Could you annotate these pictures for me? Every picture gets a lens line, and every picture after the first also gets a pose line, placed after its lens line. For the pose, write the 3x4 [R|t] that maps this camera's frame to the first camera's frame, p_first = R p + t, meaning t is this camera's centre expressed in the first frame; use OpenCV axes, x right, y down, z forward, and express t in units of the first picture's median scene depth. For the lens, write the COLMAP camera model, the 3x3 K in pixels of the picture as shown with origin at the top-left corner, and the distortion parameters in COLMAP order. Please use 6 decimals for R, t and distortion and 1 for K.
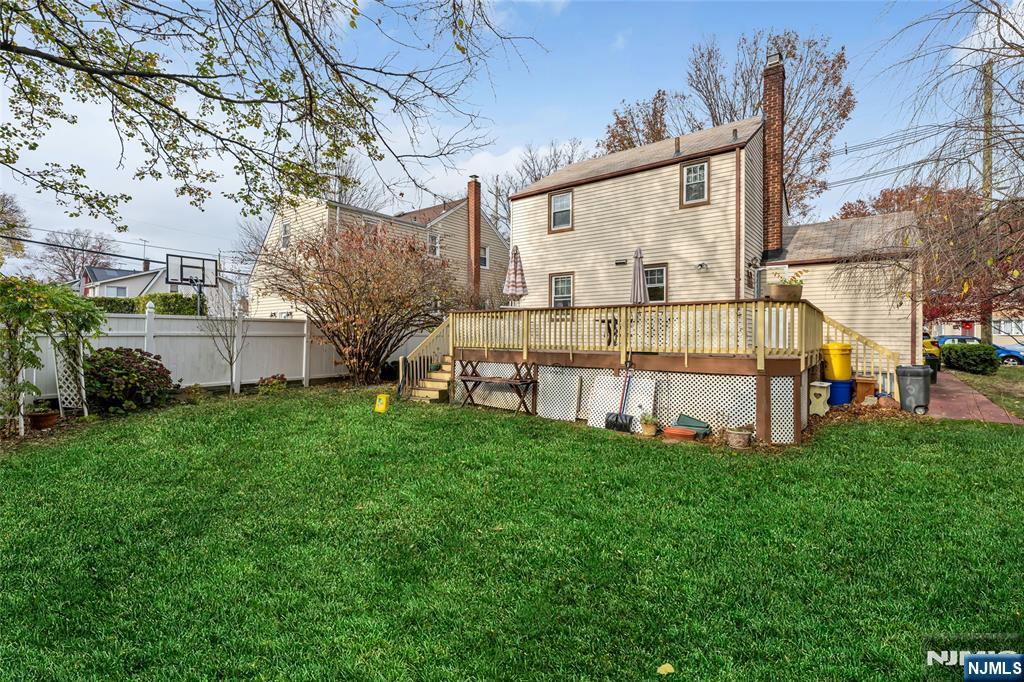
lens RADIAL K [[478.1, 0, 513.9], [0, 478.1, 335.3], [0, 0, 1]] dist [-0.000517, -0.000109]
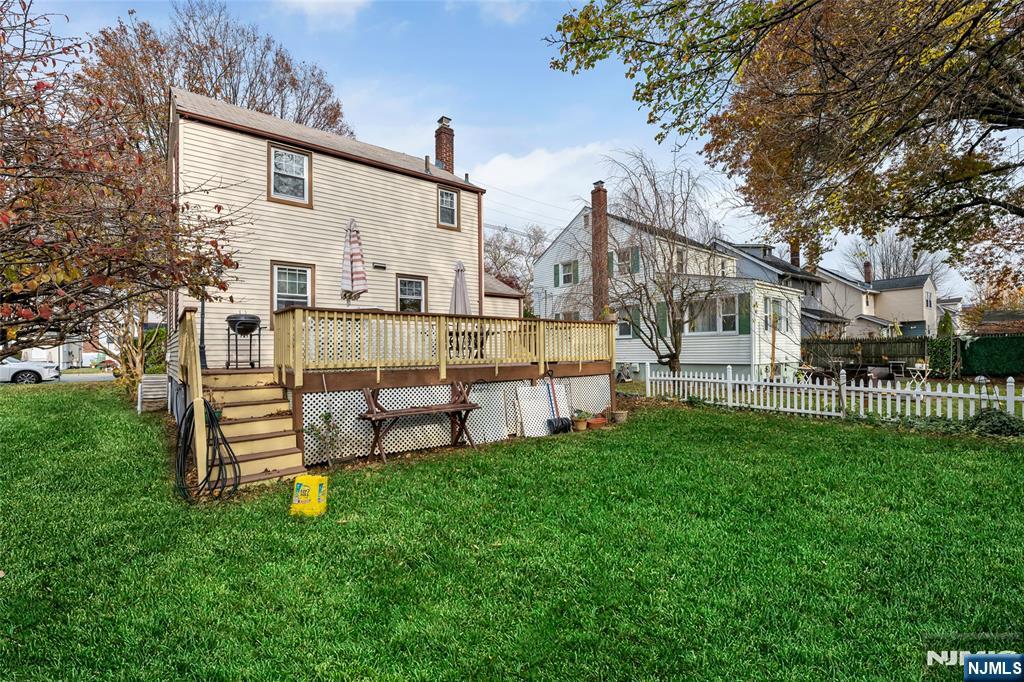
lens RADIAL K [[478.1, 0, 513.8], [0, 478.1, 344.1], [0, 0, 1]] dist [-0.000517, -0.000109]
pose [[0.170292, 0.002948, 0.985389, -0.653374], [0.007778, 0.999960, -0.004336, -0.003158], [-0.985363, 0.008403, 0.170262, 0.658729]]
